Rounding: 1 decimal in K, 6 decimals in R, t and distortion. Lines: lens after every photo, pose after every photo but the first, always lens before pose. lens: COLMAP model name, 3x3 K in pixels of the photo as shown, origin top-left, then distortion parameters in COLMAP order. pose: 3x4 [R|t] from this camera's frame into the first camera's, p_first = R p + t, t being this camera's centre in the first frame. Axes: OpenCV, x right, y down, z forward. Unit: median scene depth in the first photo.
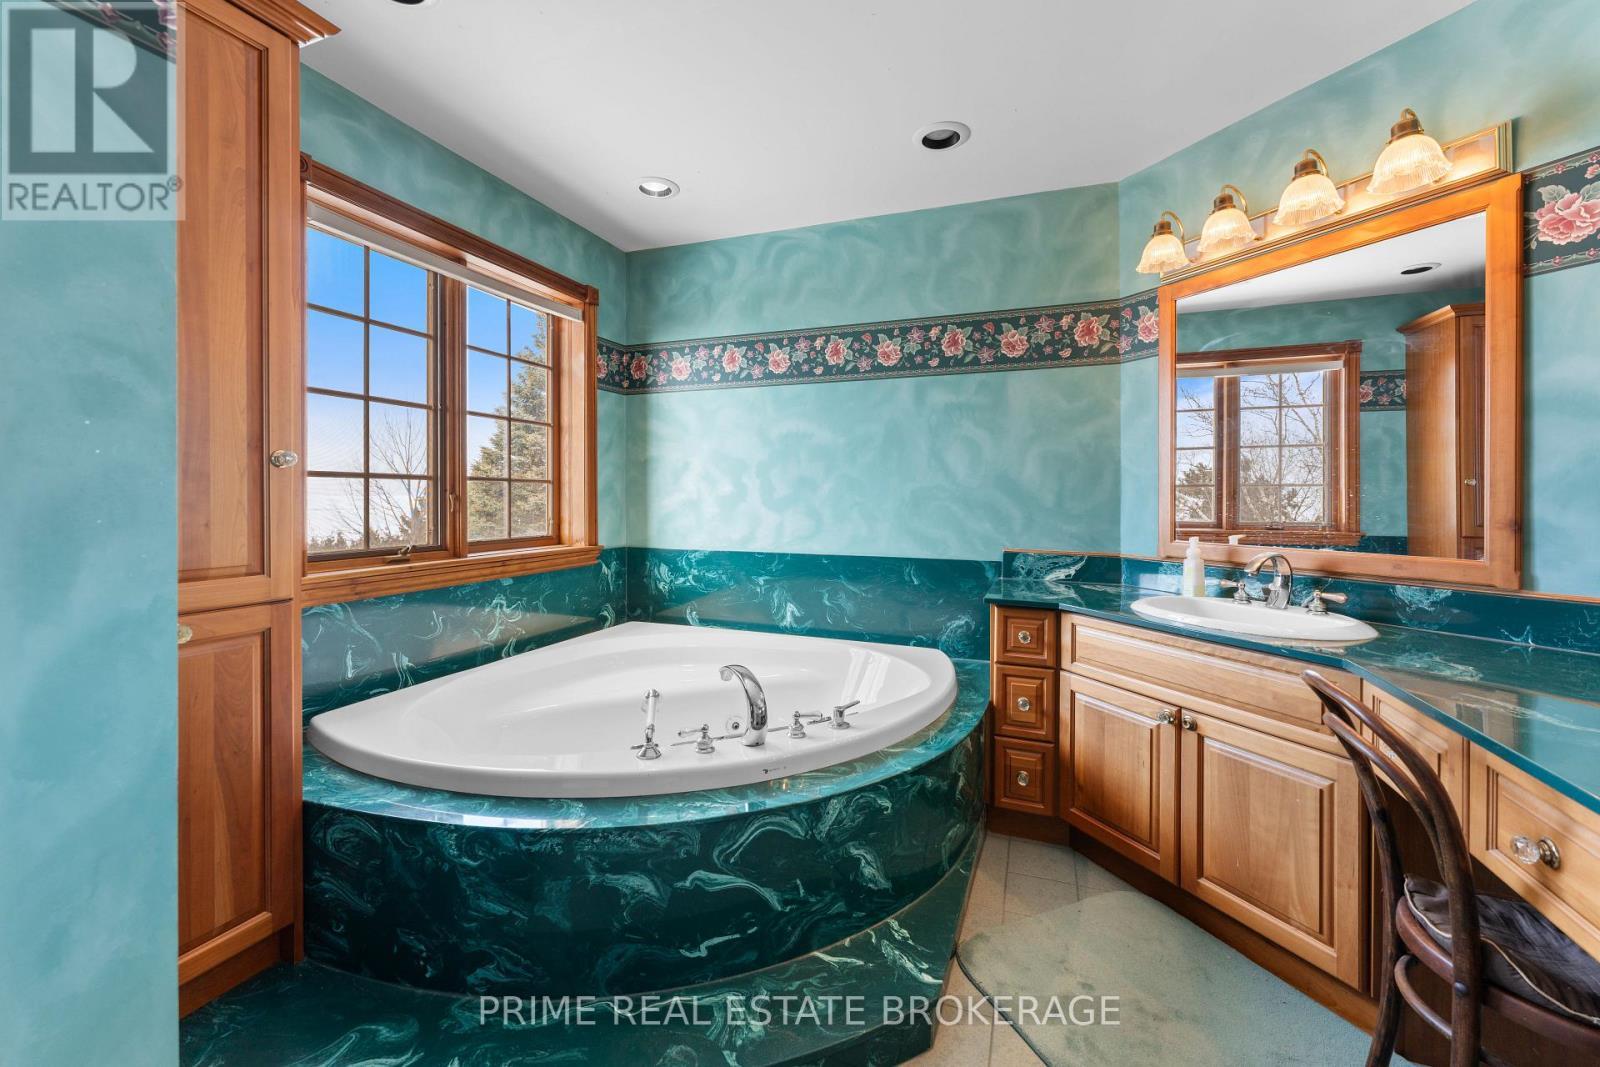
lens RADIAL K [[657.1, 0, 803.8], [0, 657.1, 498.2], [0, 0, 1]] dist [-0.001770, -0.000581]
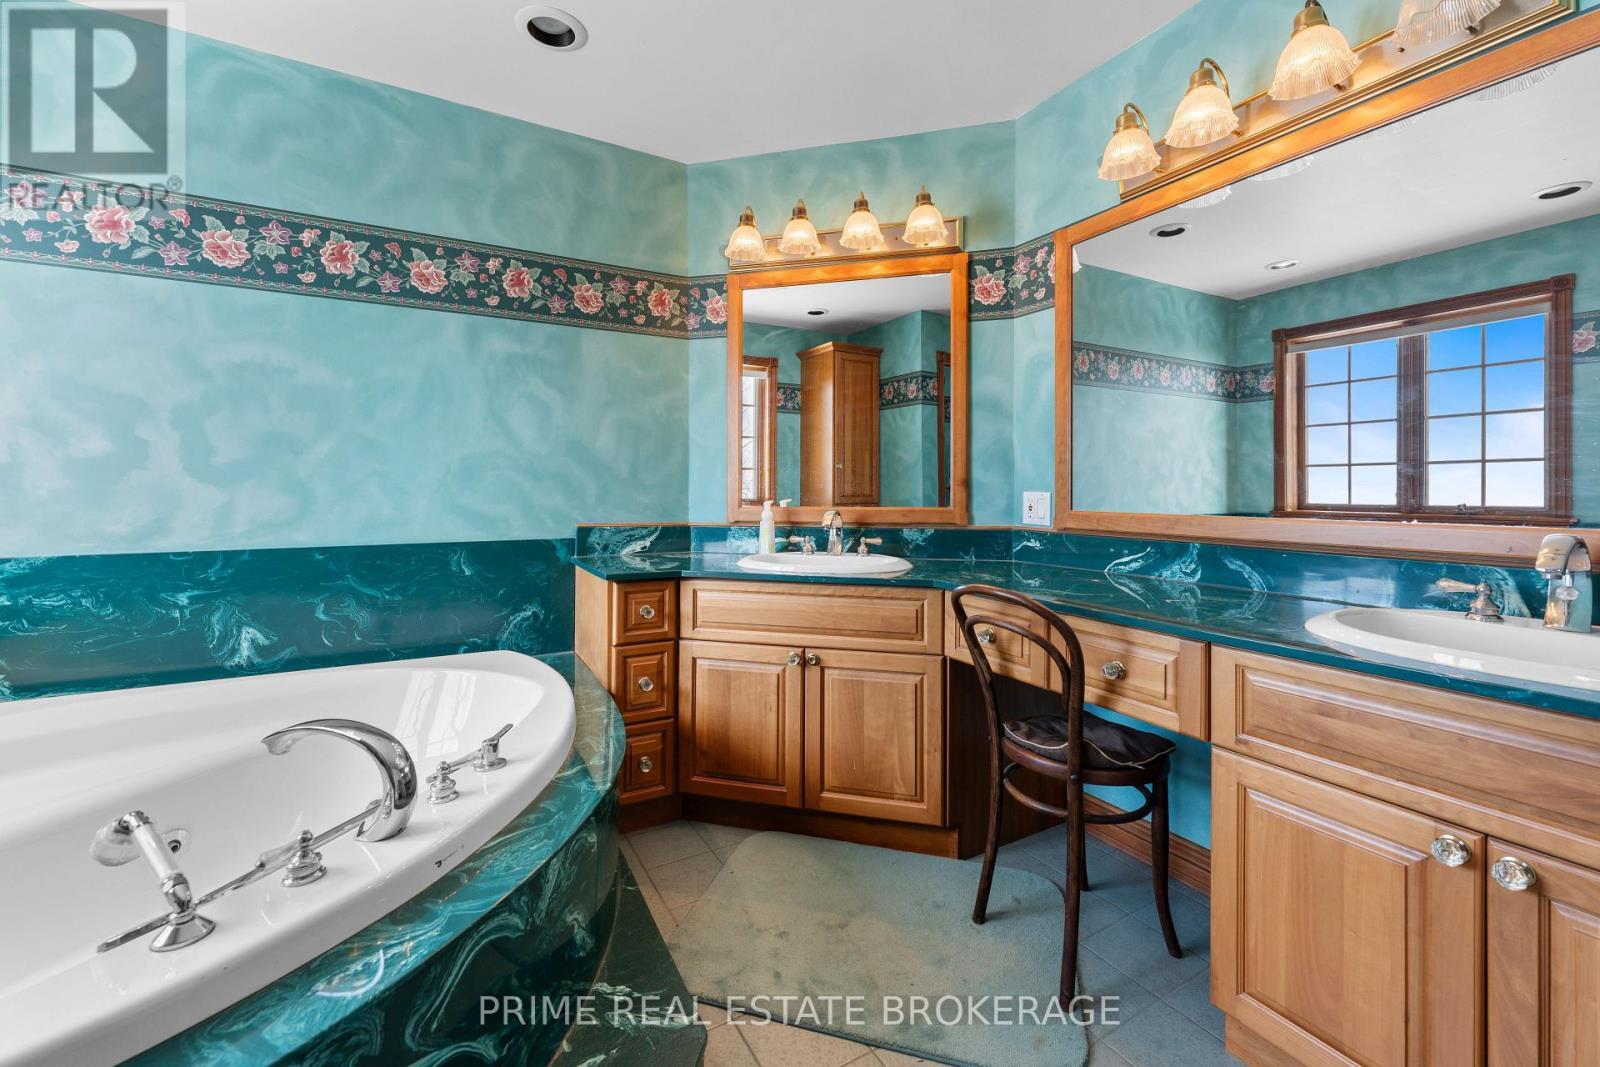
lens RADIAL K [[657.1, 0, 813.4], [0, 657.1, 484.2], [0, 0, 1]] dist [-0.001770, -0.000581]
pose [[0.632668, 0.000845, 0.774423, -0.201411], [0.006564, 0.999958, -0.006453, 0.032829], [-0.774395, 0.009166, 0.632636, 0.193414]]
